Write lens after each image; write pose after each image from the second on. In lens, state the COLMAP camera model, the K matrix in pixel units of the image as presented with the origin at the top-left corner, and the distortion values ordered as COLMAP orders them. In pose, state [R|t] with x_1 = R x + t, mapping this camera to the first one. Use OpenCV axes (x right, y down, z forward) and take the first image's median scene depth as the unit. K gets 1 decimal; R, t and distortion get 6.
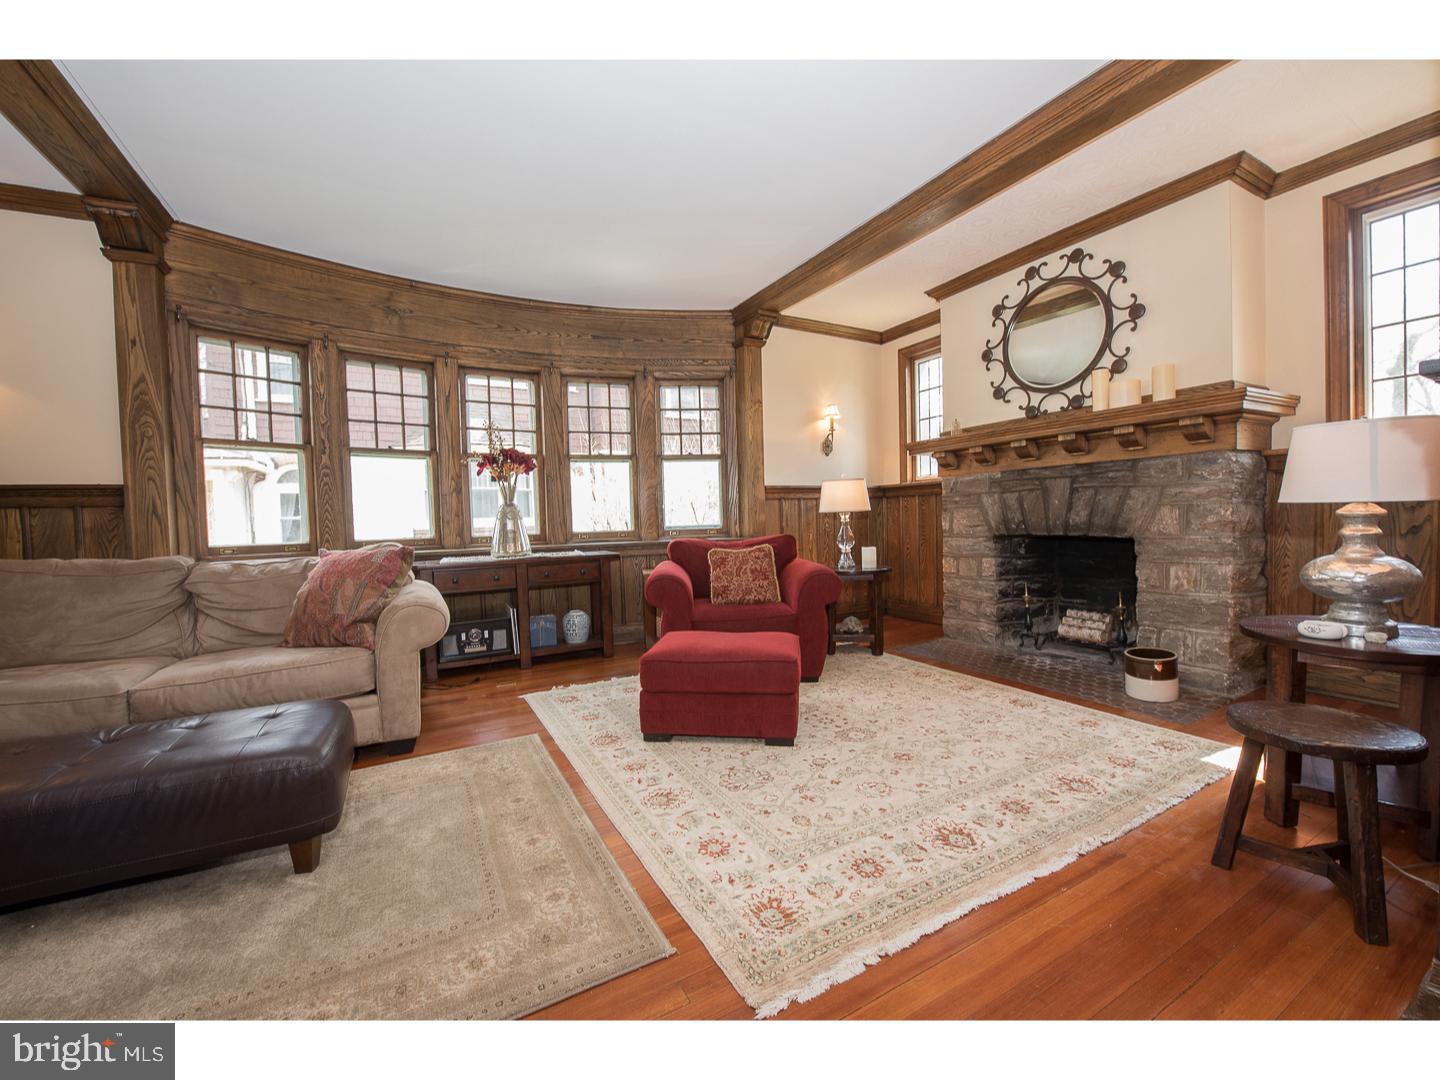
lens RADIAL K [[568.3, 0, 713.1], [0, 568.3, 543.5], [0, 0, 1]] dist [-0.017100, -0.001963]
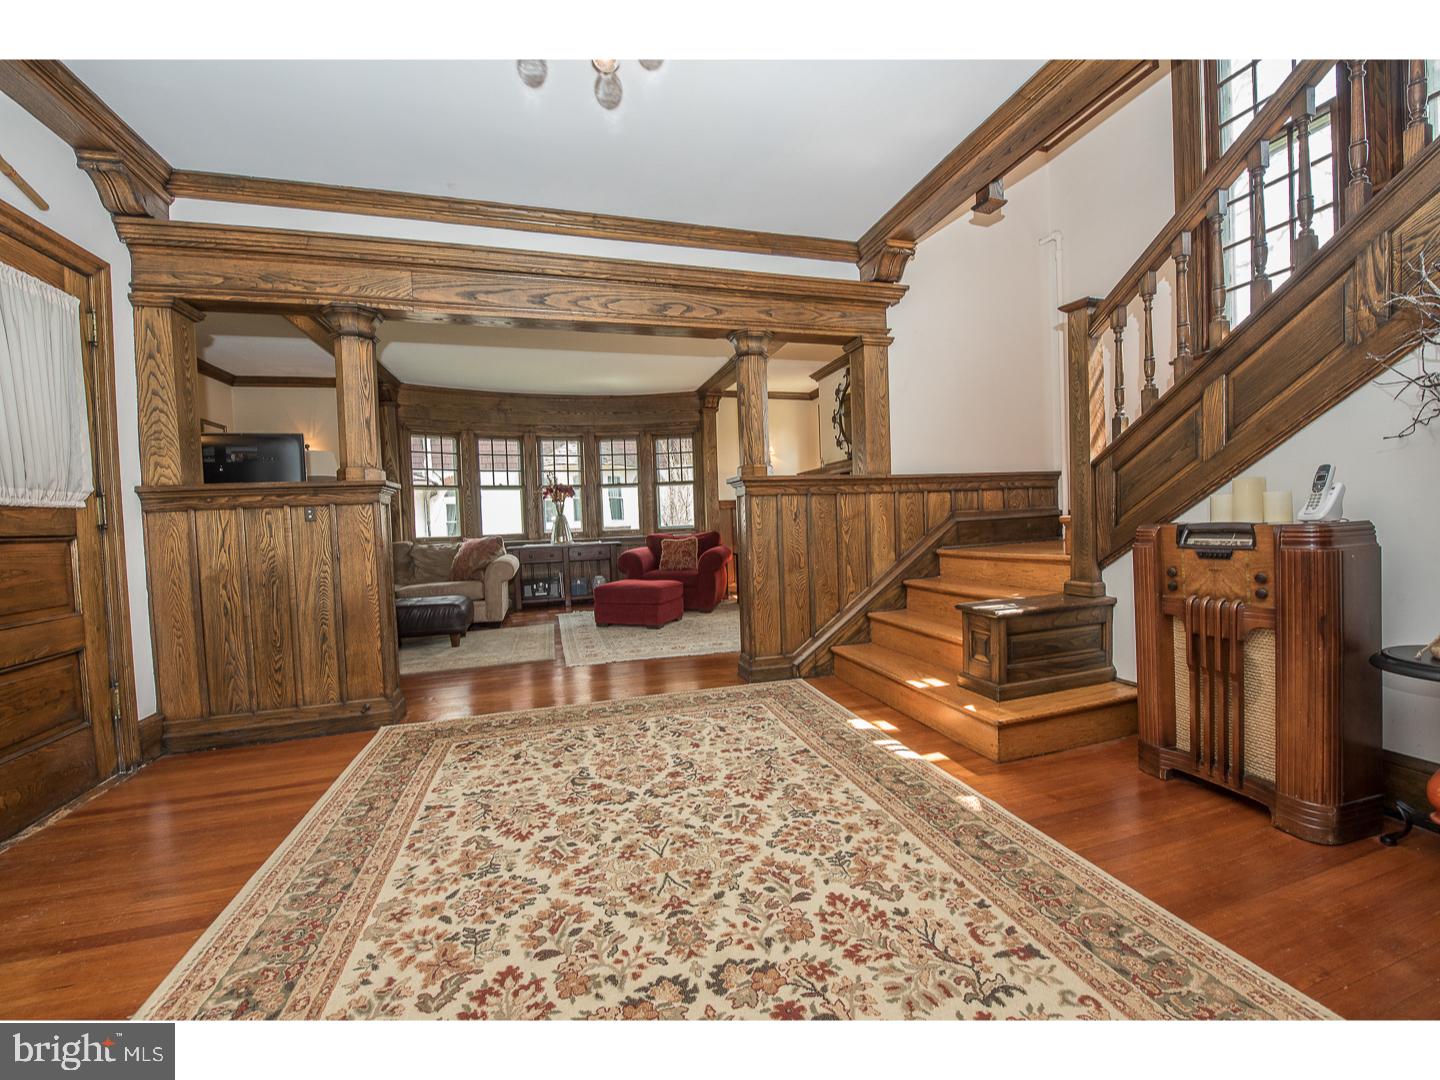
lens RADIAL K [[568.3, 0, 714.7], [0, 568.3, 544.6], [0, 0, 1]] dist [-0.017100, -0.001963]
pose [[0.976958, 0.001225, -0.213426, 0.504949], [-0.000820, 0.999998, 0.001984, 0.021207], [0.213428, -0.001763, 0.976957, -0.655858]]
